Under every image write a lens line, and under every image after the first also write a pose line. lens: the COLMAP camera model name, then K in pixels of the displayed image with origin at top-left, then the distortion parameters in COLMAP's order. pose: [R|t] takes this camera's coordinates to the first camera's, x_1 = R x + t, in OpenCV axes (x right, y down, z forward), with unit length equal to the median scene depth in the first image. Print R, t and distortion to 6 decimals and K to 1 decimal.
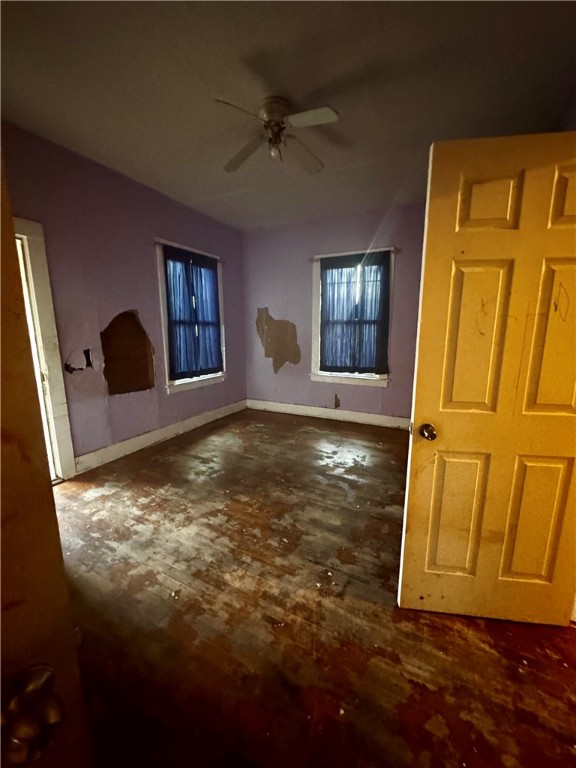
lens RADIAL K [[308.2, 0, 287.4], [0, 308.2, 385.3], [0, 0, 1]] dist [-0.000320, 0.000100]
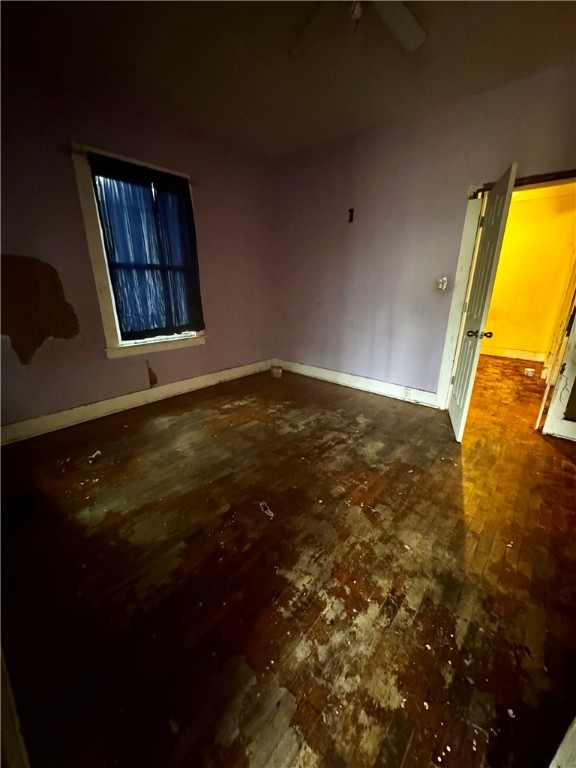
lens RADIAL K [[308.2, 0, 288.7], [0, 308.2, 383.7], [0, 0, 1]] dist [-0.000320, 0.000100]
pose [[0.225099, -0.300729, 0.926765, -0.891441], [0.171062, 0.948599, 0.266265, -0.145064], [-0.959202, 0.098598, 0.264972, 0.937589]]
